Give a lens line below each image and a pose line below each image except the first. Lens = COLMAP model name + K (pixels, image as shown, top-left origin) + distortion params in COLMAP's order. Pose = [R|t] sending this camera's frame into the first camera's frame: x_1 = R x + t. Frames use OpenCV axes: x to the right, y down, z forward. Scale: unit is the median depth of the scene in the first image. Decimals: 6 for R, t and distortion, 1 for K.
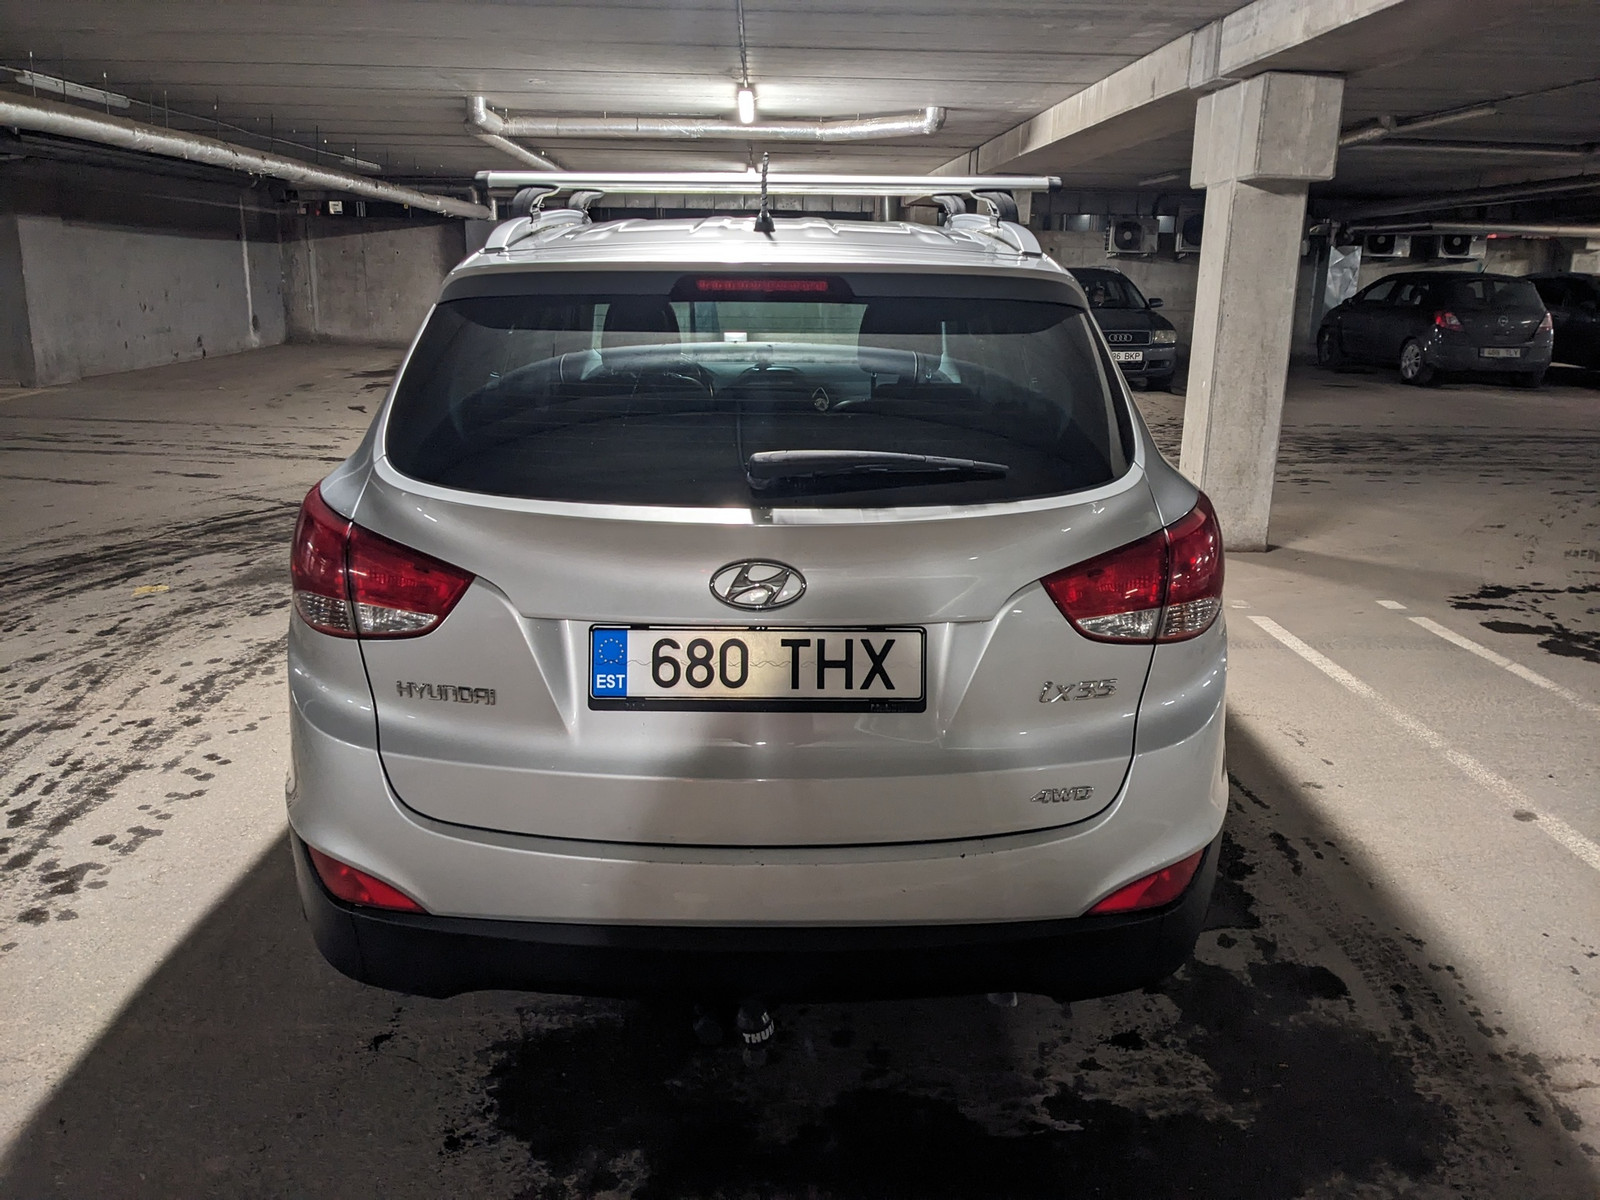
lens RADIAL K [[1269.0, 0, 797.9], [0, 1269.0, 563.4], [0, 0, 1]] dist [0.060428, -0.090881]
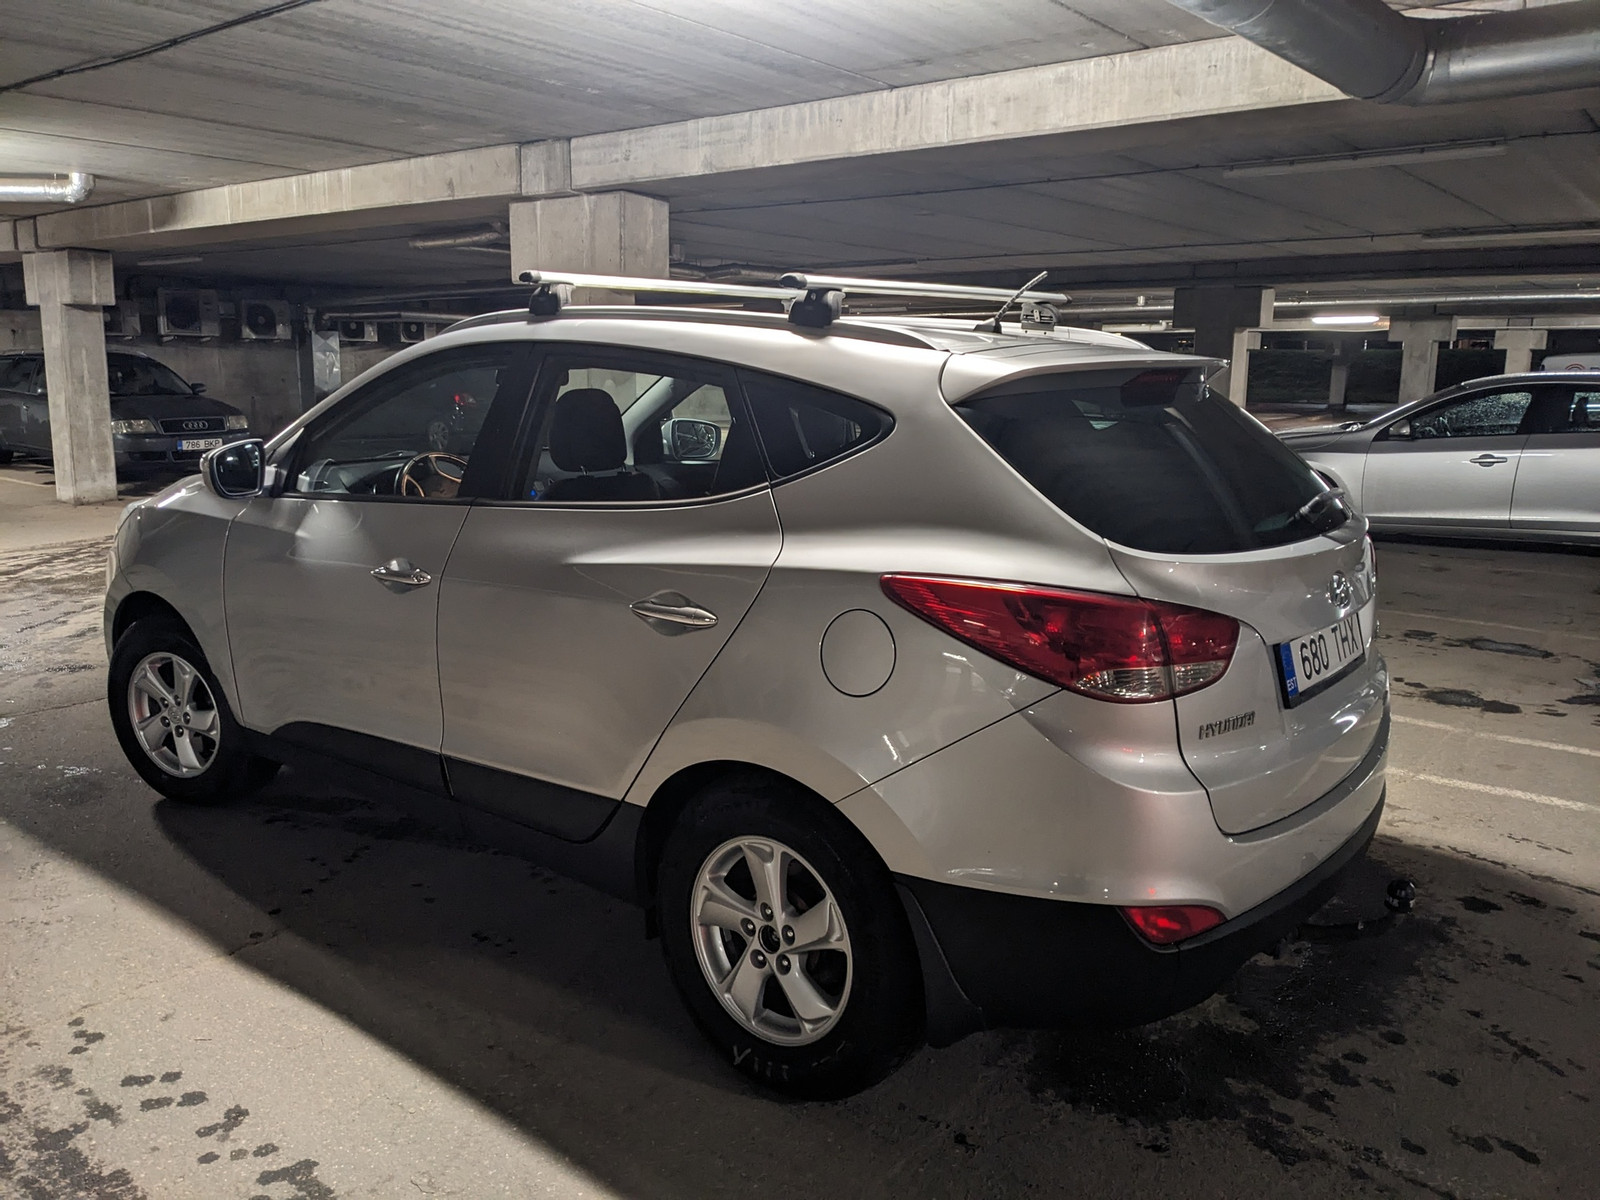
lens RADIAL K [[1244.9, 0, 803.2], [0, 1244.9, 570.5], [0, 0, 1]] dist [0.060495, -0.081670]
pose [[0.637405, -0.138918, 0.757903, -0.443856], [0.178606, 0.983462, 0.030051, -0.046072], [-0.749543, 0.116211, 0.651675, 0.167842]]
